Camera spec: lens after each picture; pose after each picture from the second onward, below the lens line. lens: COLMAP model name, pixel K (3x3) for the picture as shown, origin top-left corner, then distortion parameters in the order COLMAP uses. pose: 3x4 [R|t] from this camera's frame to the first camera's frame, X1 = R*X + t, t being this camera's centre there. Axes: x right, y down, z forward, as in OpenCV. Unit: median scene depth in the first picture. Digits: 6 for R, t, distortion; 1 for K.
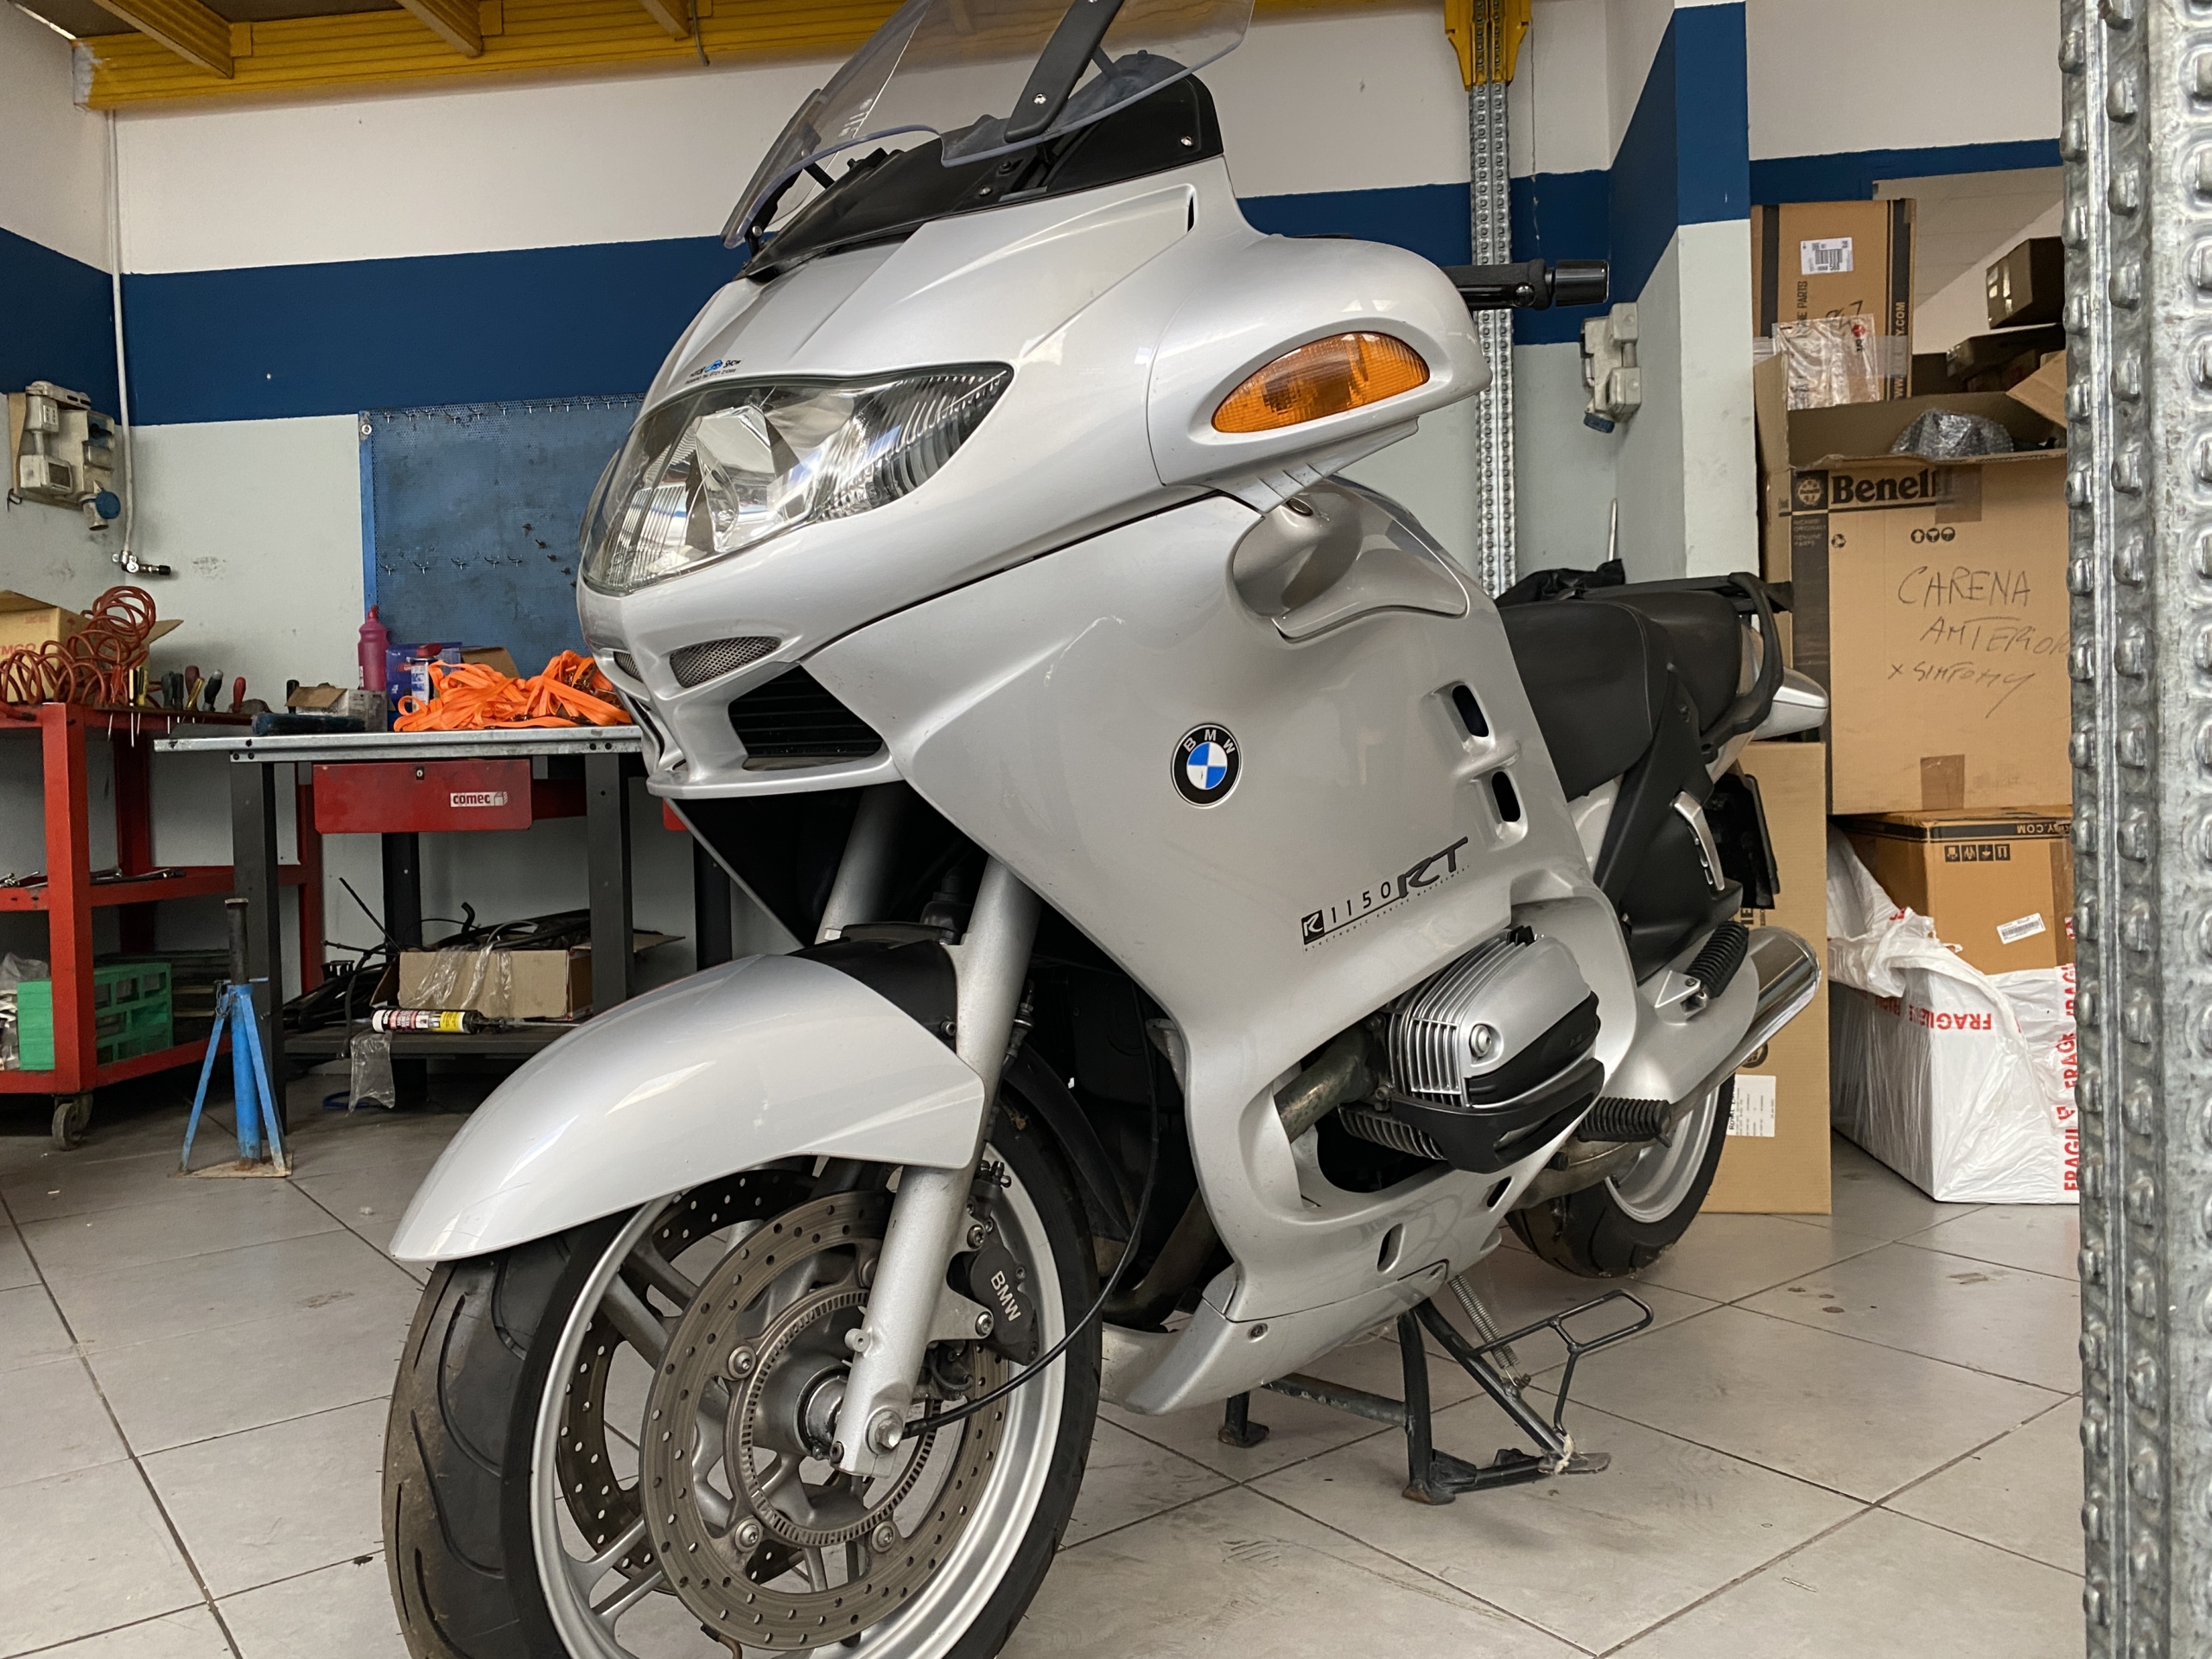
lens RADIAL K [[1669.4, 0, 1106.0], [0, 1669.4, 829.5], [0, 0, 1]] dist [-0.003339, 0.003356]
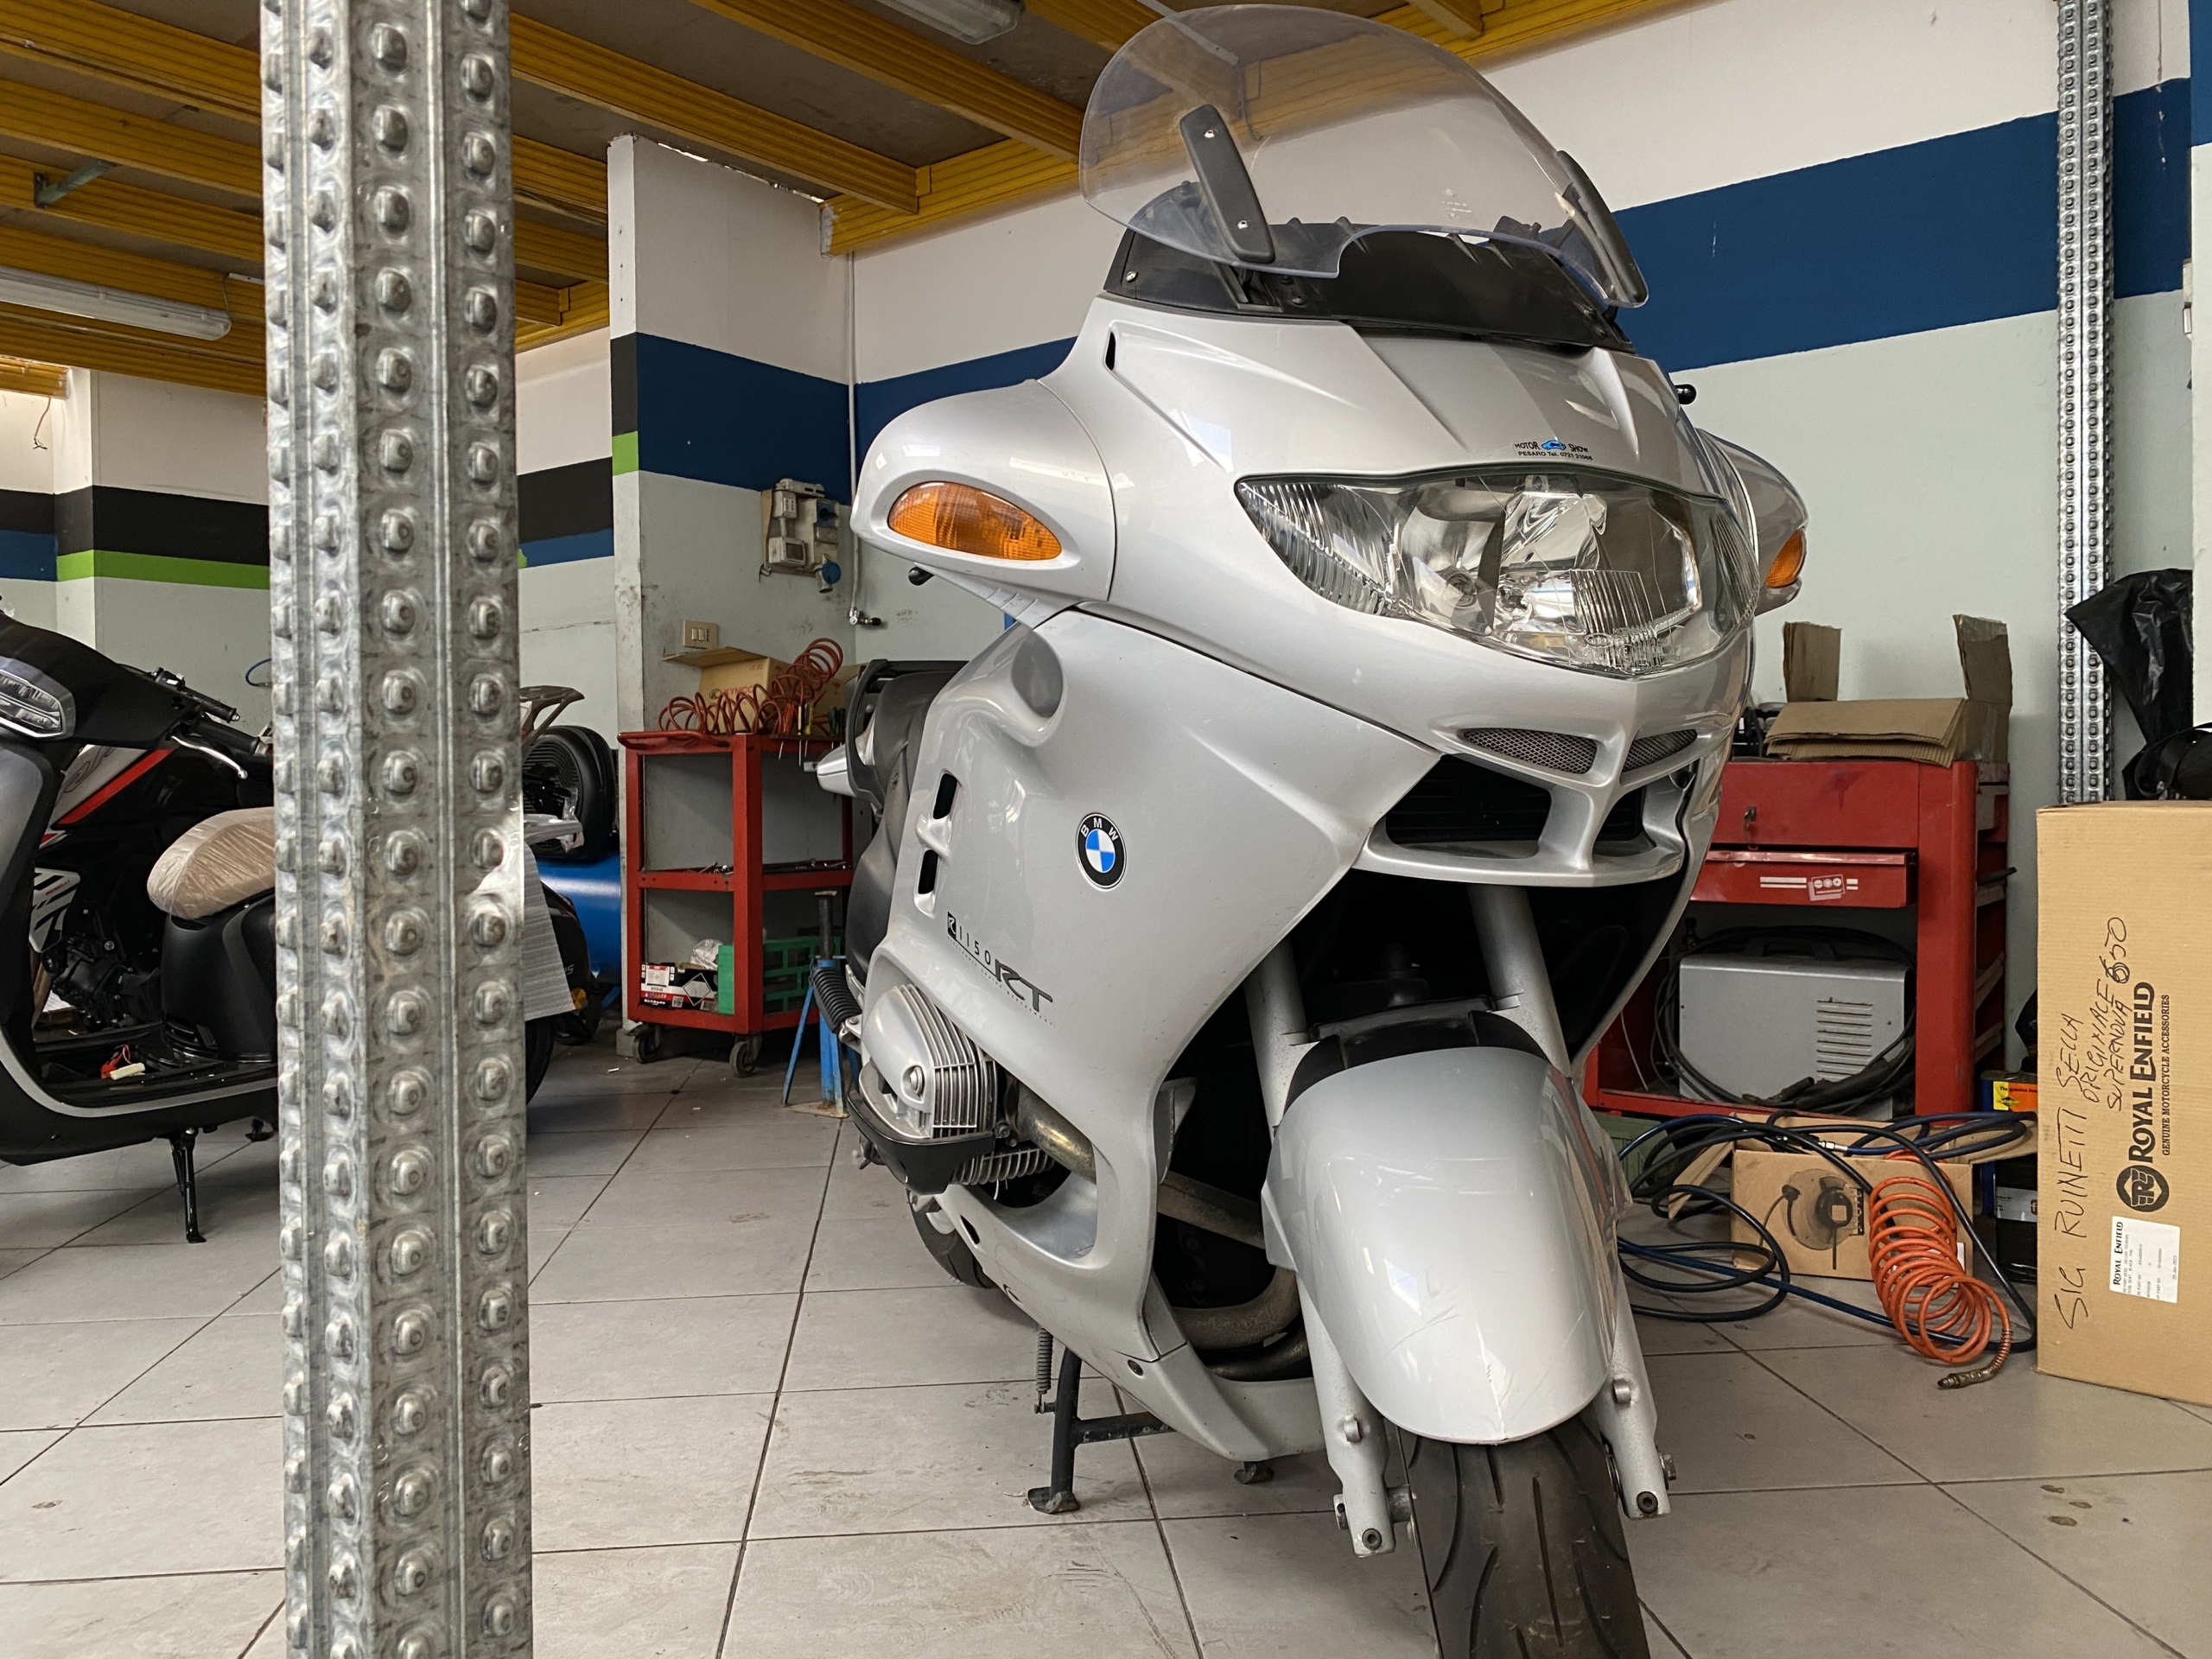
lens RADIAL K [[1669.7, 0, 1106.0], [0, 1669.7, 829.5], [0, 0, 1]] dist [0.067943, -0.072134]
pose [[0.850367, 0.034072, -0.525085, 0.264651], [-0.028175, 0.999418, 0.019221, -0.030315], [0.525435, -0.001550, 0.850833, 0.027160]]
